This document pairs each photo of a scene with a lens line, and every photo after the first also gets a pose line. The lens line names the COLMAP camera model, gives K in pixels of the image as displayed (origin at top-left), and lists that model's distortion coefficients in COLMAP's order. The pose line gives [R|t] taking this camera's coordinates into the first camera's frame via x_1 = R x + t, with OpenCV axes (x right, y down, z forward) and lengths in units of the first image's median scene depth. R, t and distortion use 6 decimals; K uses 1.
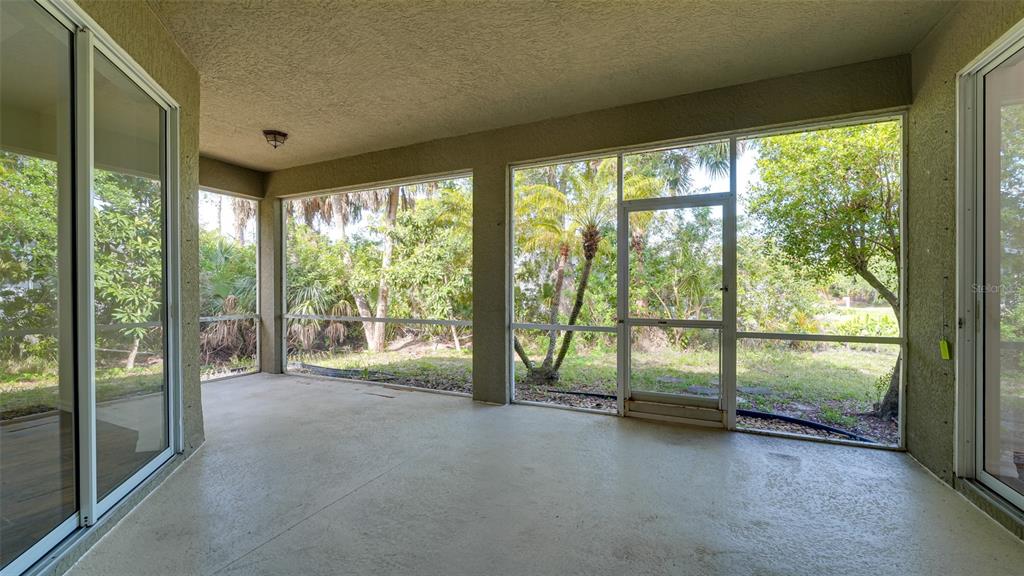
lens RADIAL K [[414.6, 0, 512.0], [0, 414.6, 288.0], [0, 0, 1]] dist [-0.011775, -0.000238]
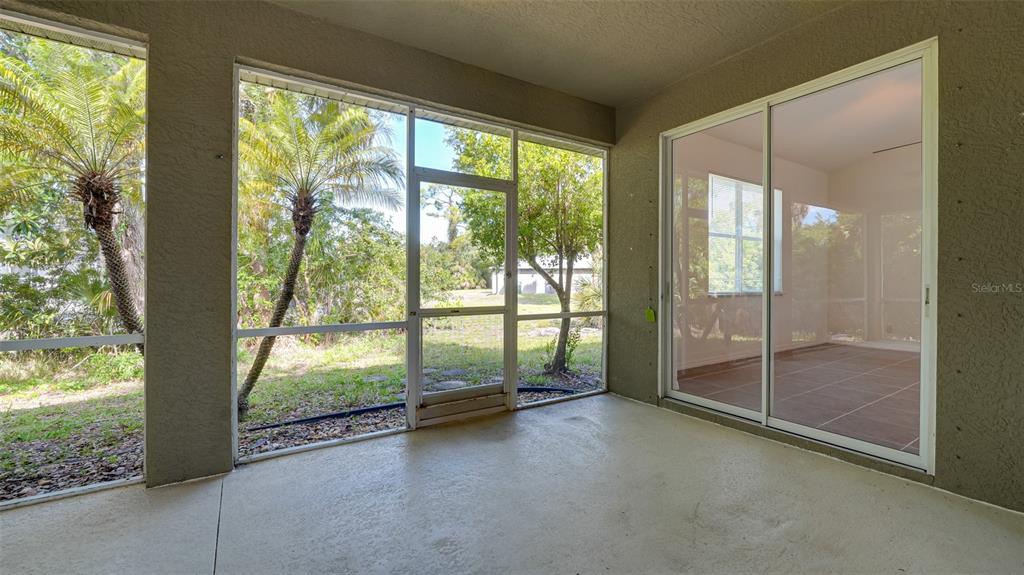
lens RADIAL K [[414.6, 0, 512.0], [0, 414.6, 287.5], [0, 0, 1]] dist [-0.011775, -0.000238]
pose [[0.540739, -0.011220, 0.841116, -0.339656], [0.001677, 0.999923, 0.012260, 0.019993], [-0.841189, -0.005219, 0.540716, 0.425222]]
